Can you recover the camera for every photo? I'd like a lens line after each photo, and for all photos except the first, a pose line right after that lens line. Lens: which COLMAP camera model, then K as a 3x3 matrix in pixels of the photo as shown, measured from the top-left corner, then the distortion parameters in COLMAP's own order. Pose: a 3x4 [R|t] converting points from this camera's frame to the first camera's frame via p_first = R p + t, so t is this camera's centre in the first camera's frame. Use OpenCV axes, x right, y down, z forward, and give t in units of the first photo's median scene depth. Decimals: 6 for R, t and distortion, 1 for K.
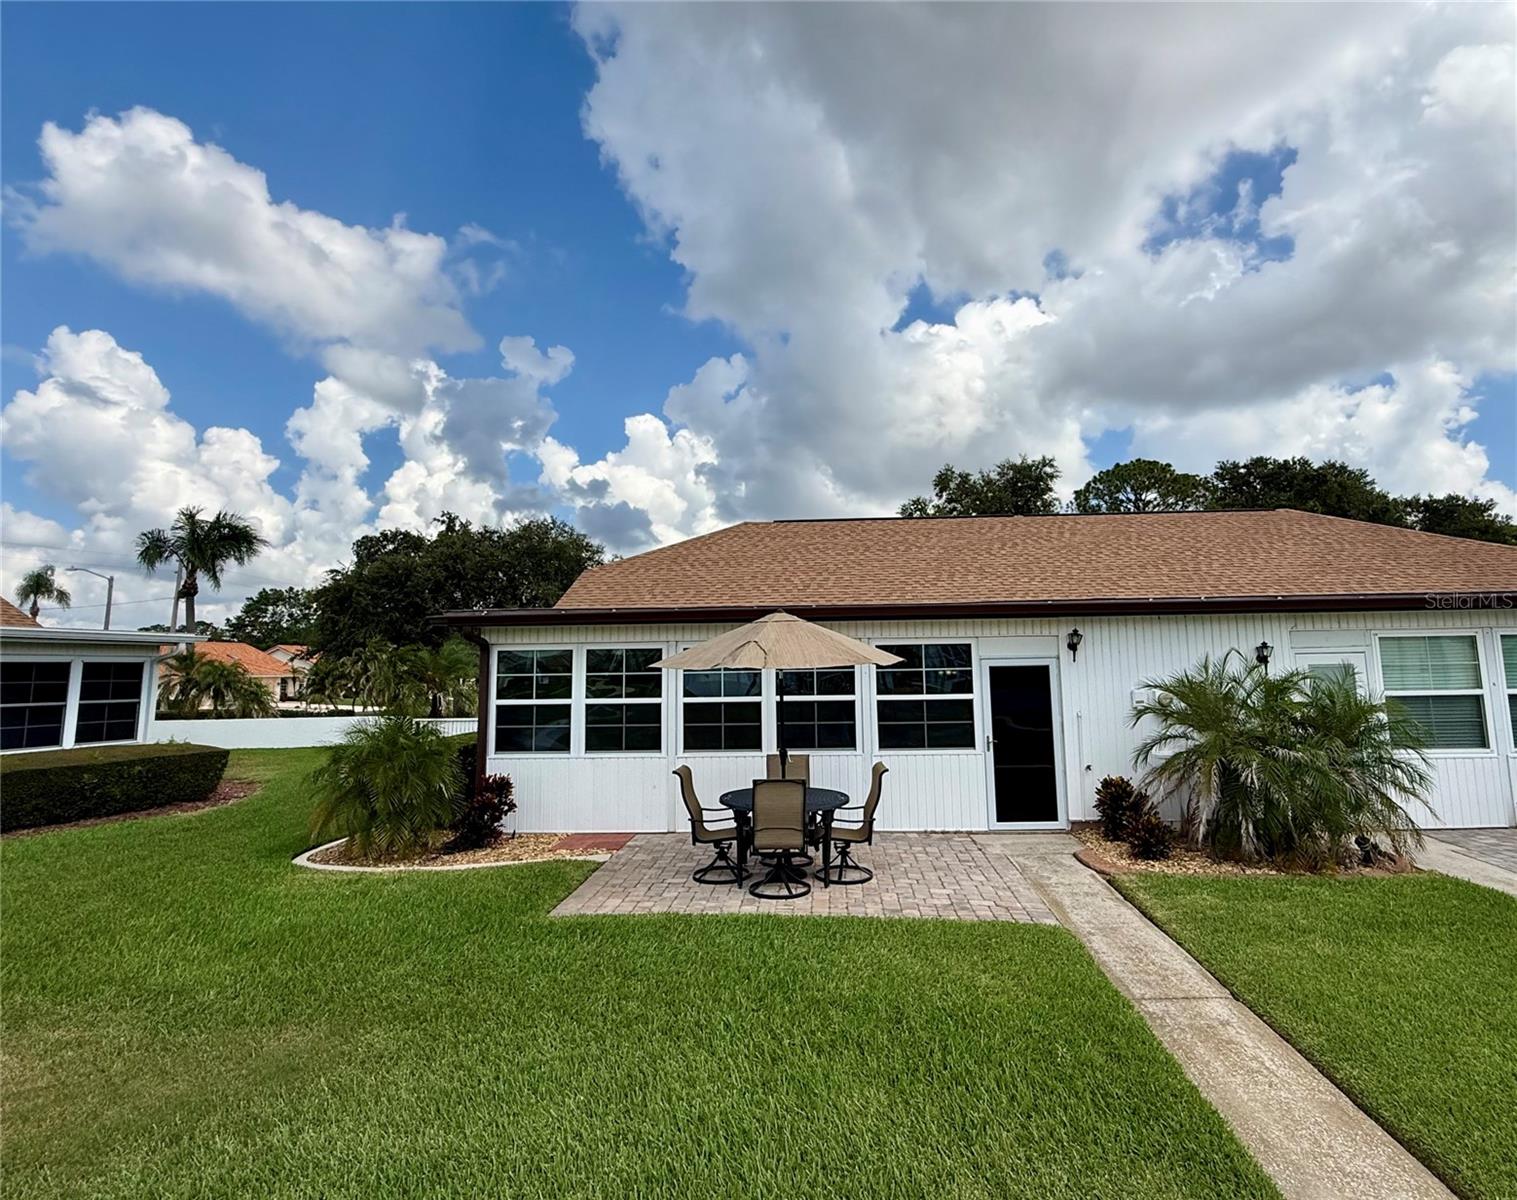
lens RADIAL K [[662.3, 0, 756.3], [0, 662.3, 600.6], [0, 0, 1]] dist [-0.000720, 0.000007]
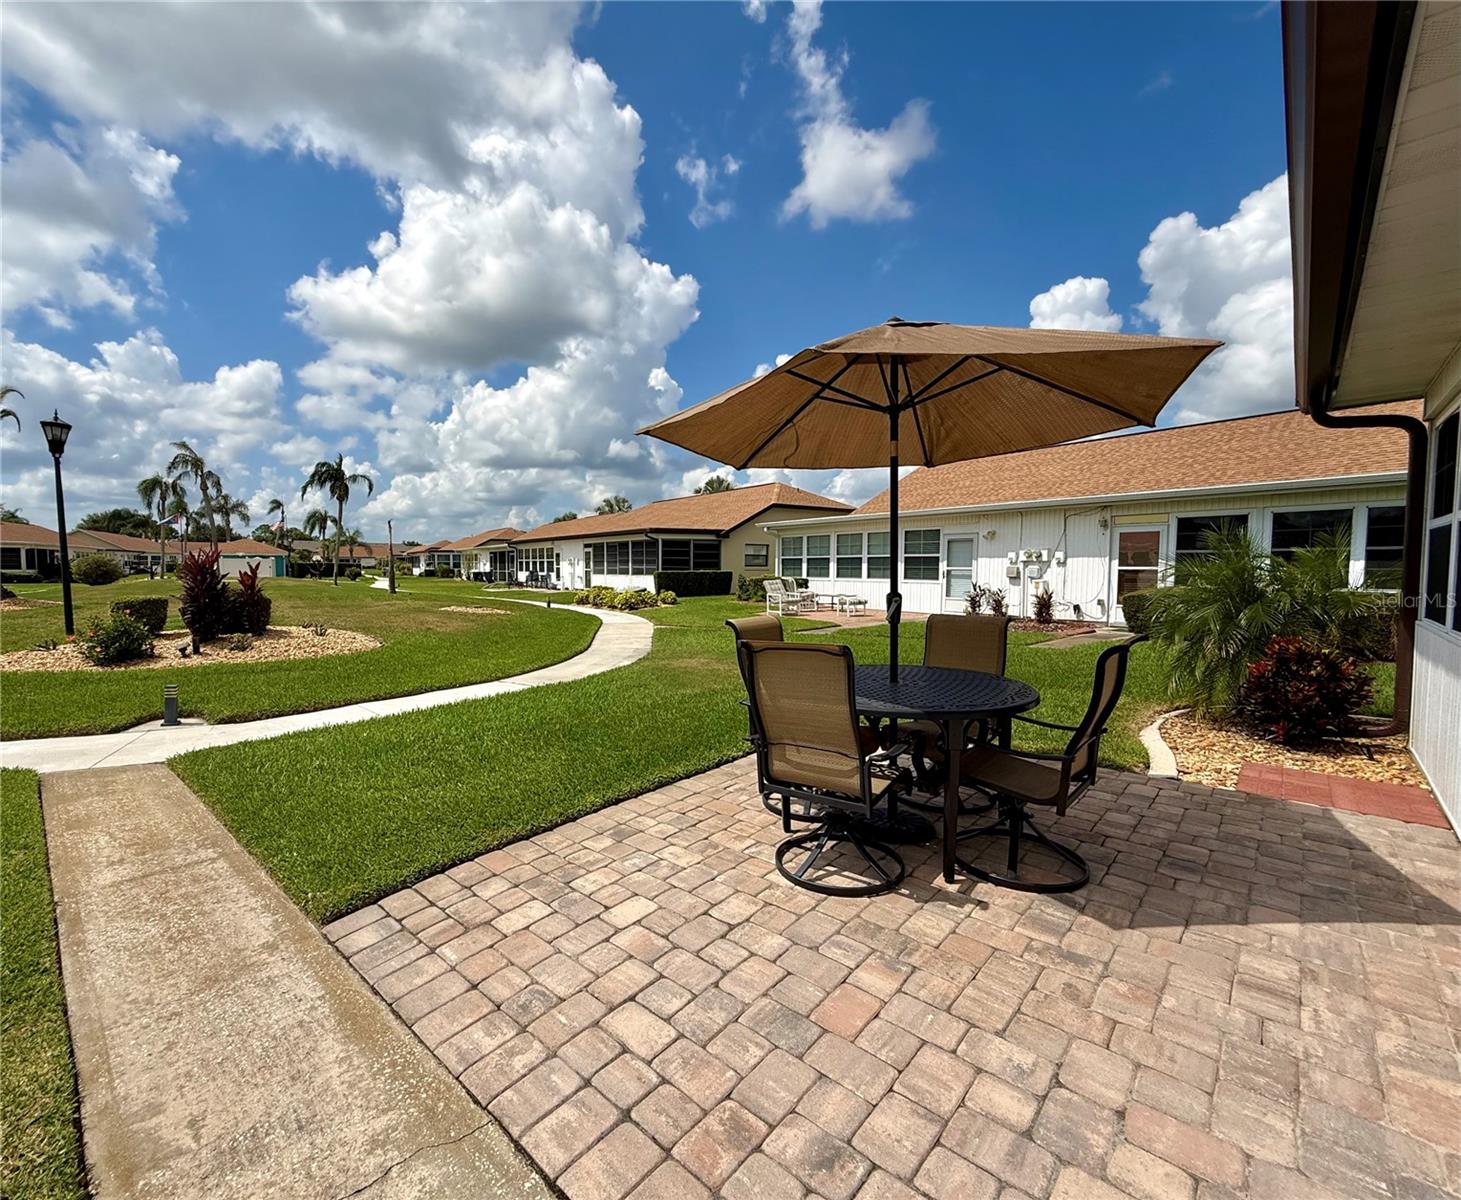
lens RADIAL K [[644.3, 0, 729.3], [0, 644.3, 604.8], [0, 0, 1]] dist [-0.015470, -0.000376]
pose [[-0.521081, 0.065635, -0.850980, 0.639935], [0.108574, 0.994036, 0.010186, 0.259211], [0.846574, -0.087086, -0.525099, 1.397267]]
